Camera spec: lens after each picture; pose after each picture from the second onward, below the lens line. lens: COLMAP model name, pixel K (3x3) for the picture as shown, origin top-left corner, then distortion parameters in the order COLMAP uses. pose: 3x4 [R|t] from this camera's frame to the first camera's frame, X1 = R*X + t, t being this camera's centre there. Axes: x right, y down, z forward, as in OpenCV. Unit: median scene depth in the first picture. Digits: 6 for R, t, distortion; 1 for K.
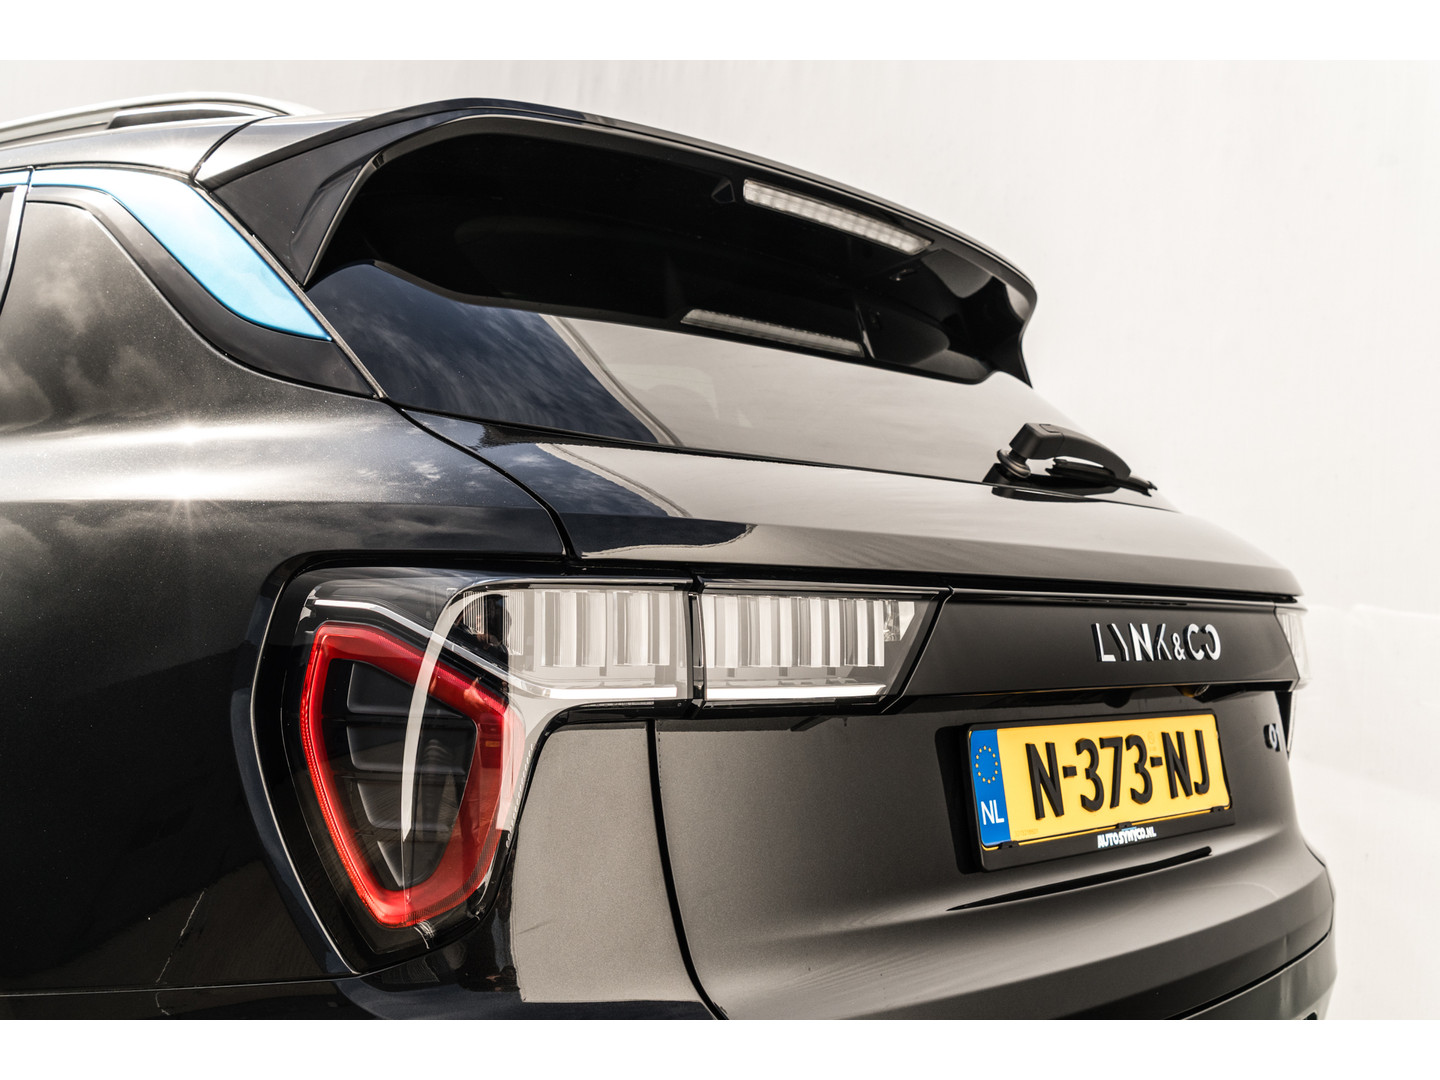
lens RADIAL K [[1775.0, 0, 714.7], [0, 1775.0, 478.9], [0, 0, 1]] dist [0.000395, -0.008915]
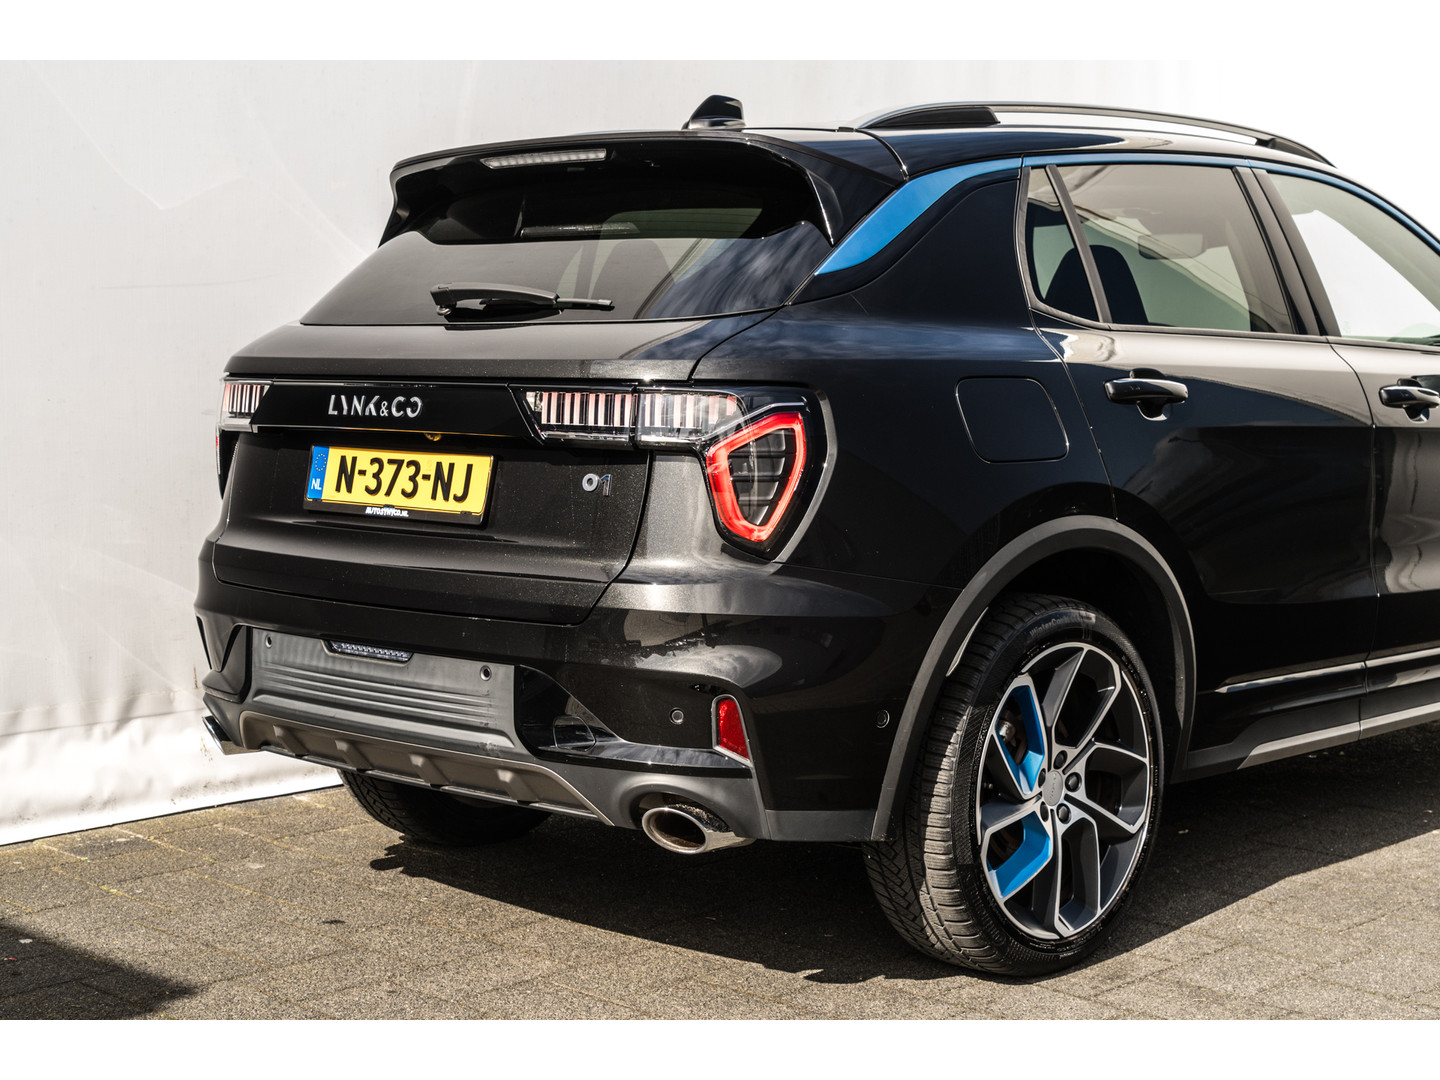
lens RADIAL K [[2201.4, 0, 720.0], [0, 2201.4, 540.0], [0, 0, 1]] dist [0.178889, 0.054158]
pose [[-0.067187, 0.052536, -0.996356, 2.564287], [0.055006, 0.997289, 0.048876, 0.139732], [0.996223, -0.051522, -0.069895, 1.536802]]
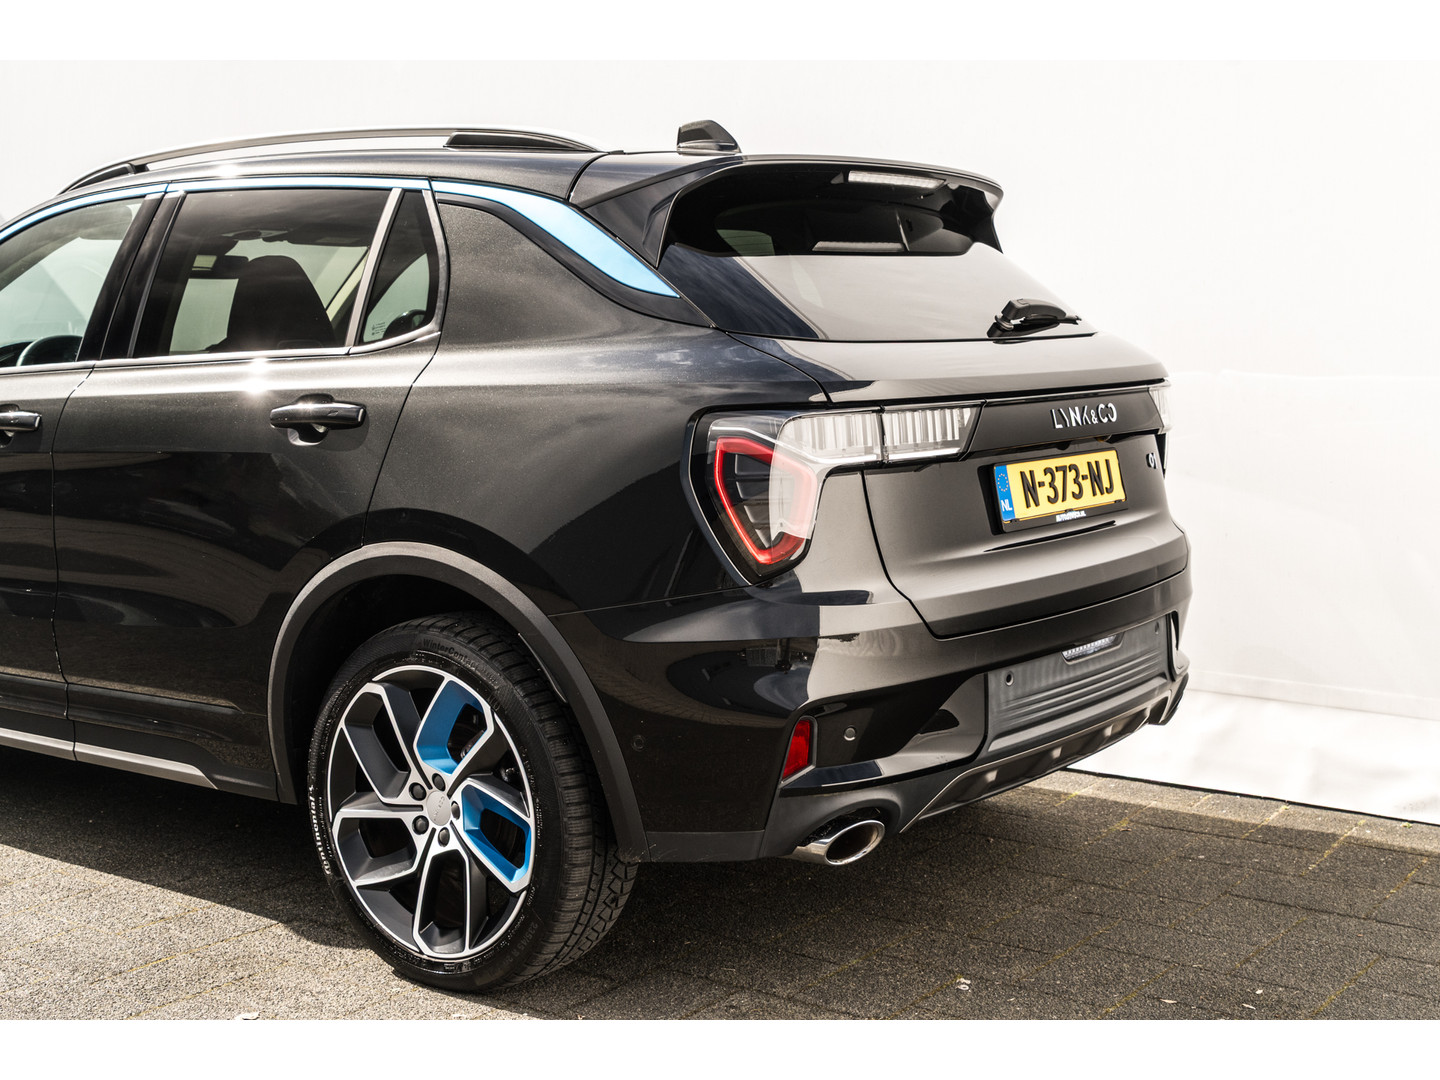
lens RADIAL K [[2280.9, 0, 720.0], [0, 2280.9, 540.0], [0, 0, 1]] dist [0.031397, 0.017314]
pose [[0.994625, -0.069470, 0.076774, -0.351185], [0.056510, 0.985549, 0.159688, -0.197605], [-0.086758, -0.154491, 0.984178, -1.462333]]
